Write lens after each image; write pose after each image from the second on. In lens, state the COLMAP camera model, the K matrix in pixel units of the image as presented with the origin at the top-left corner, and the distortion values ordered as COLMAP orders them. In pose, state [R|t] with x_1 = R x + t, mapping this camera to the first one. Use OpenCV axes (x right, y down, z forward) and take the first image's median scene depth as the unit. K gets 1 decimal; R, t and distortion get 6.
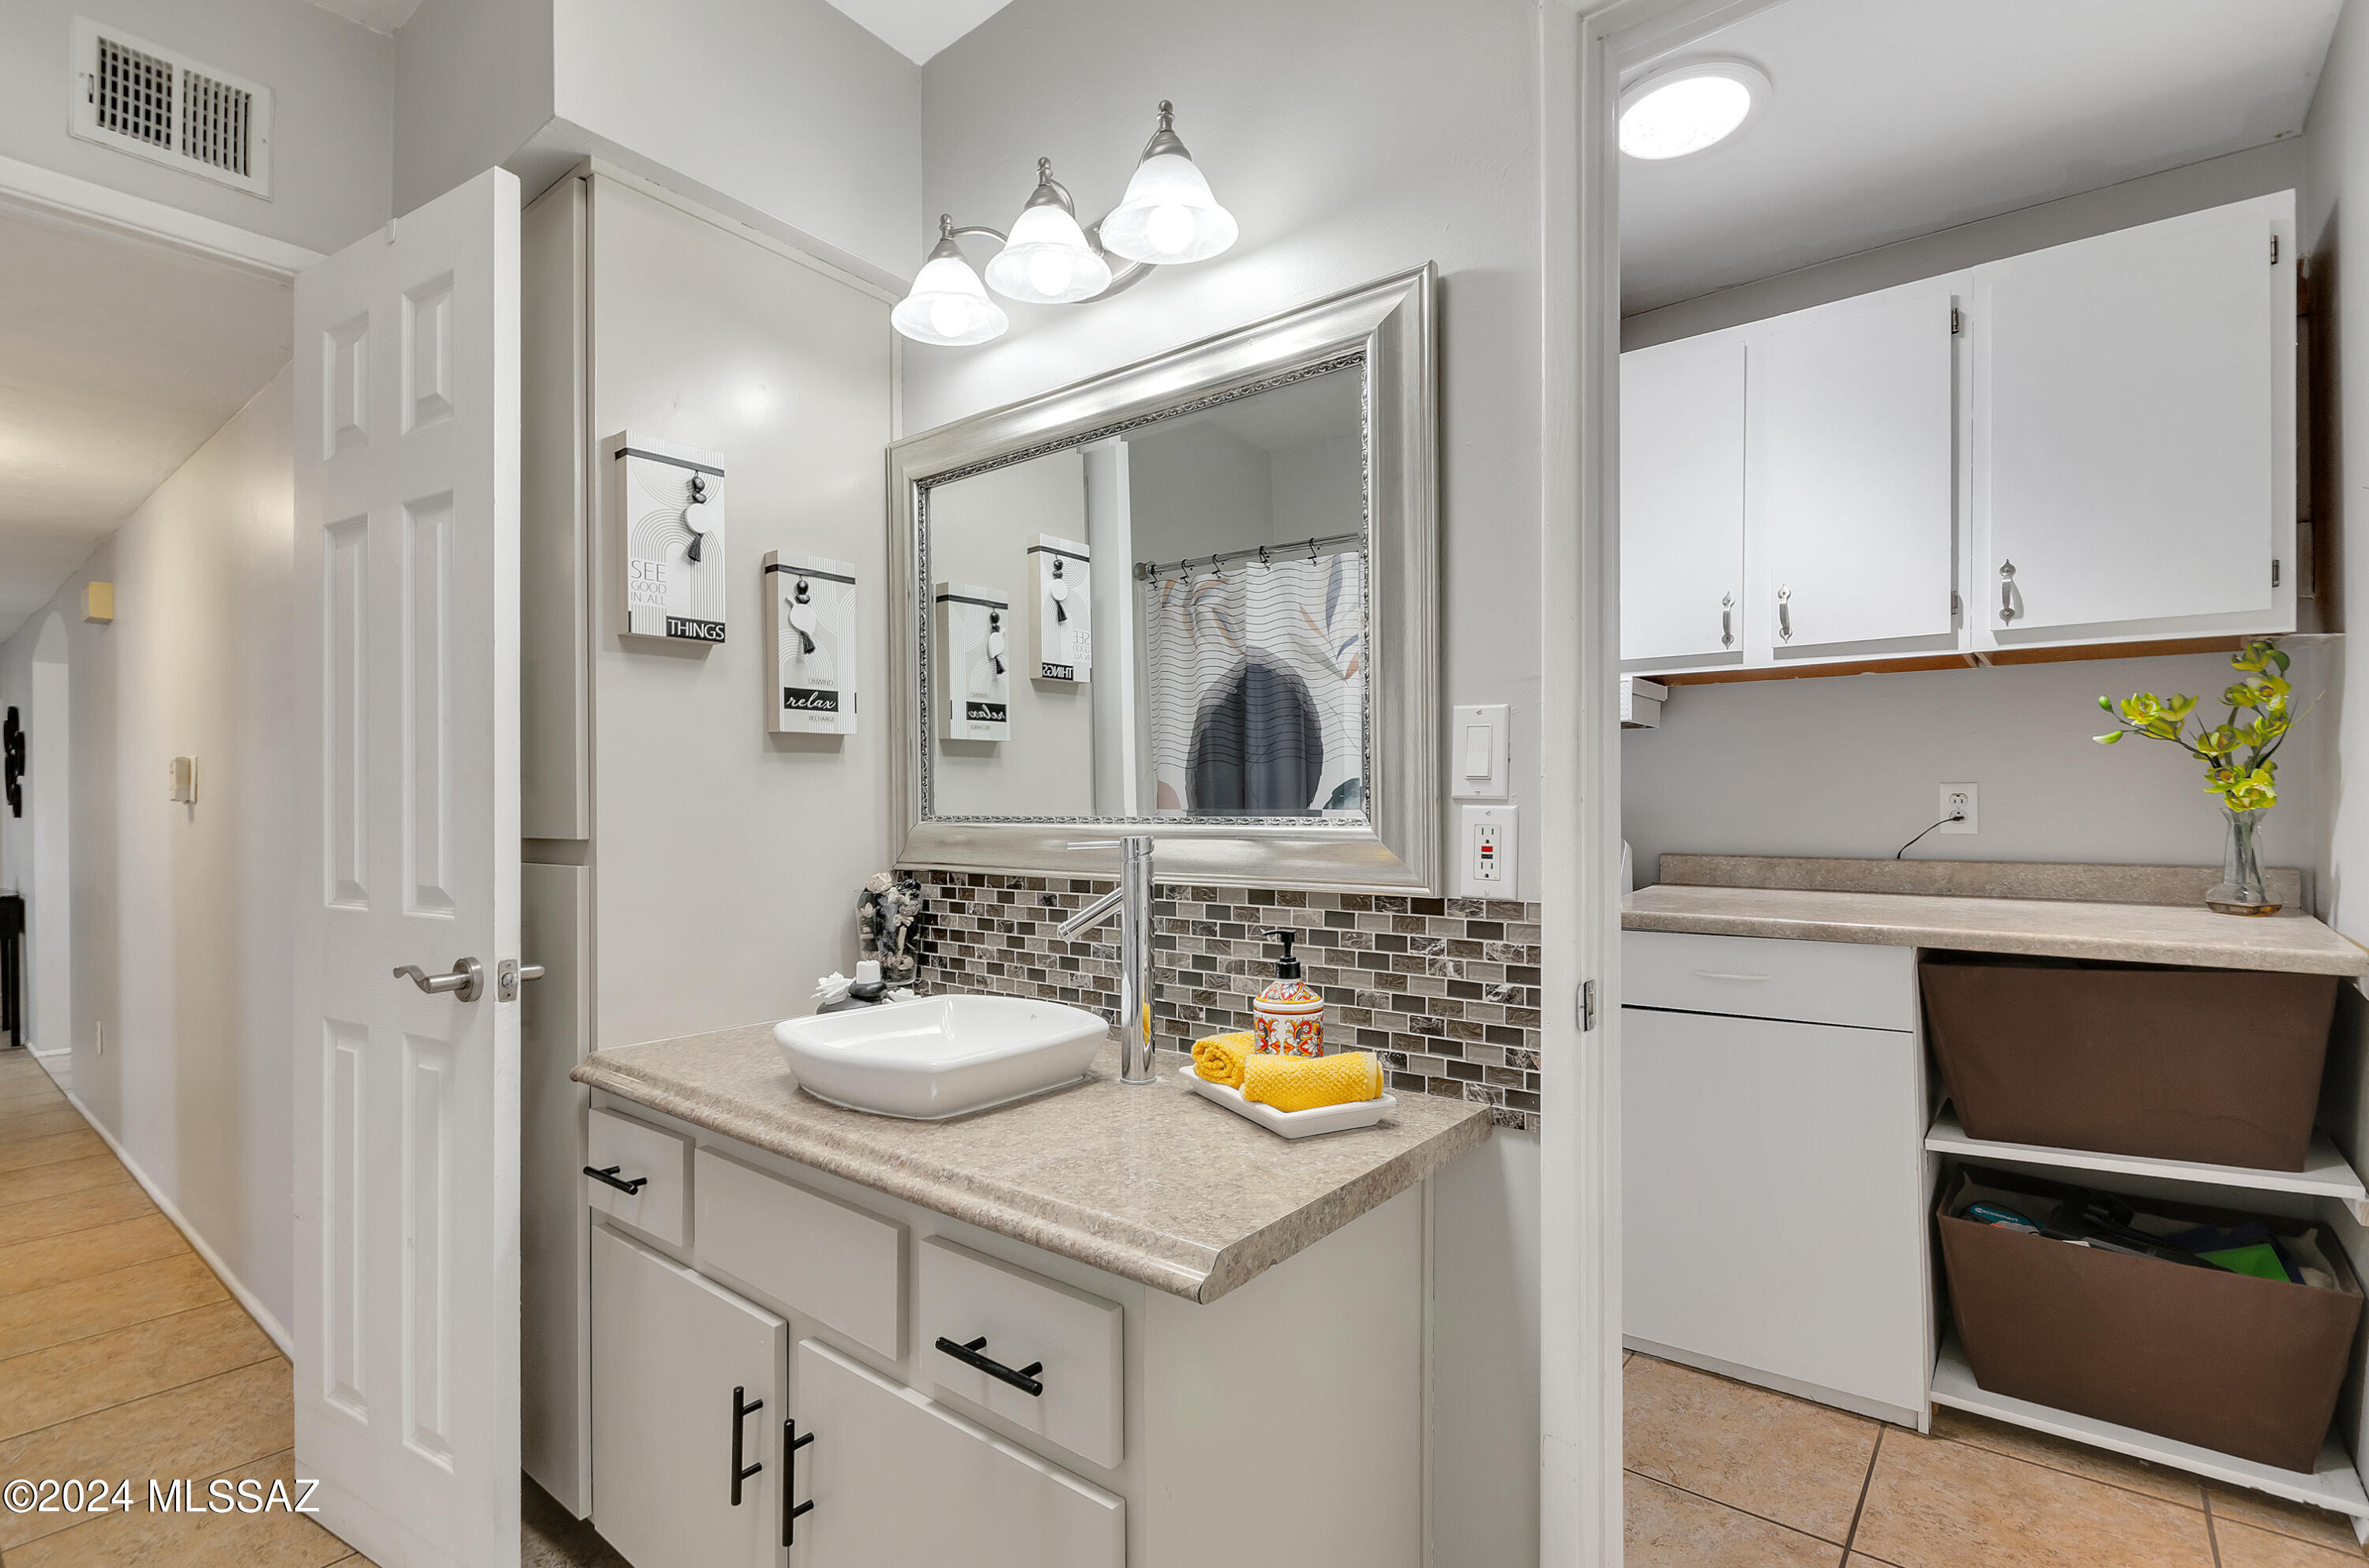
lens RADIAL K [[1150.7, 0, 1187.3], [0, 1150.7, 811.4], [0, 0, 1]] dist [0.001892, -0.006344]
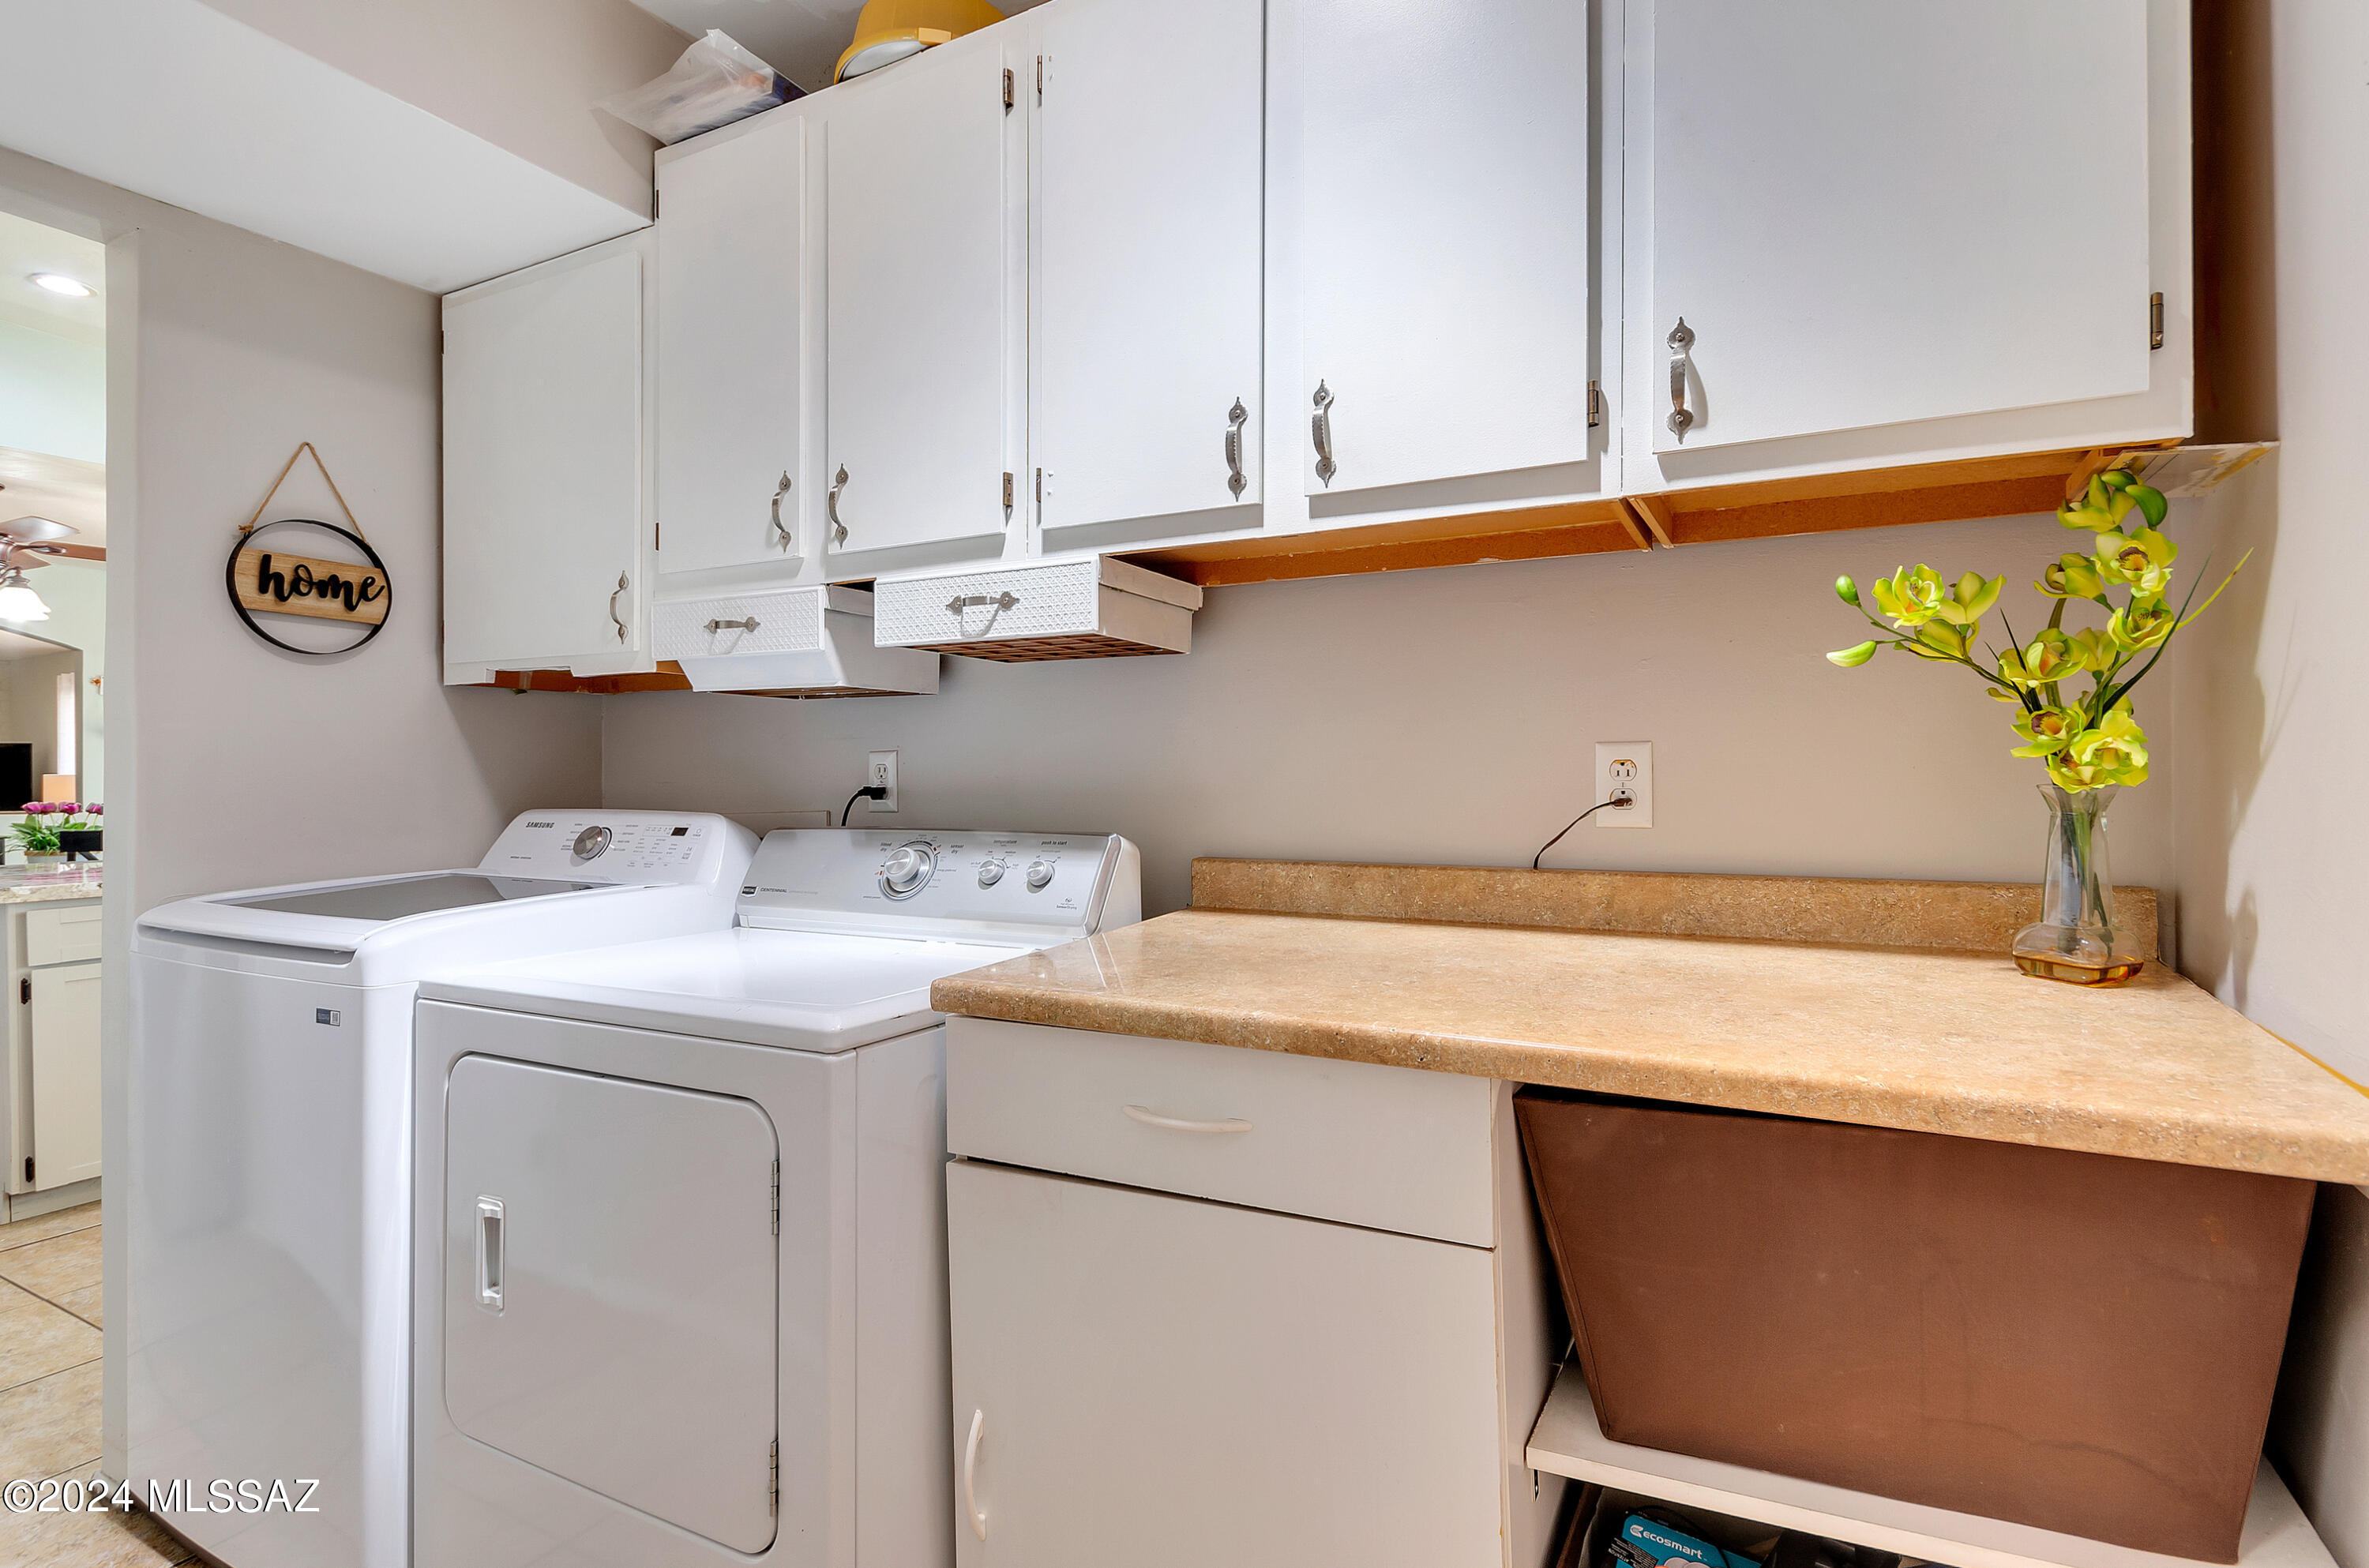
lens RADIAL K [[1153.5, 0, 1184.5], [0, 1153.5, 784.0], [0, 0, 1]] dist [0.000980, 0.000716]
pose [[0.986577, -0.001715, 0.163290, 0.400687], [0.001722, 0.999999, 0.000100, -0.004066], [-0.163290, 0.000183, 0.986578, 0.512970]]
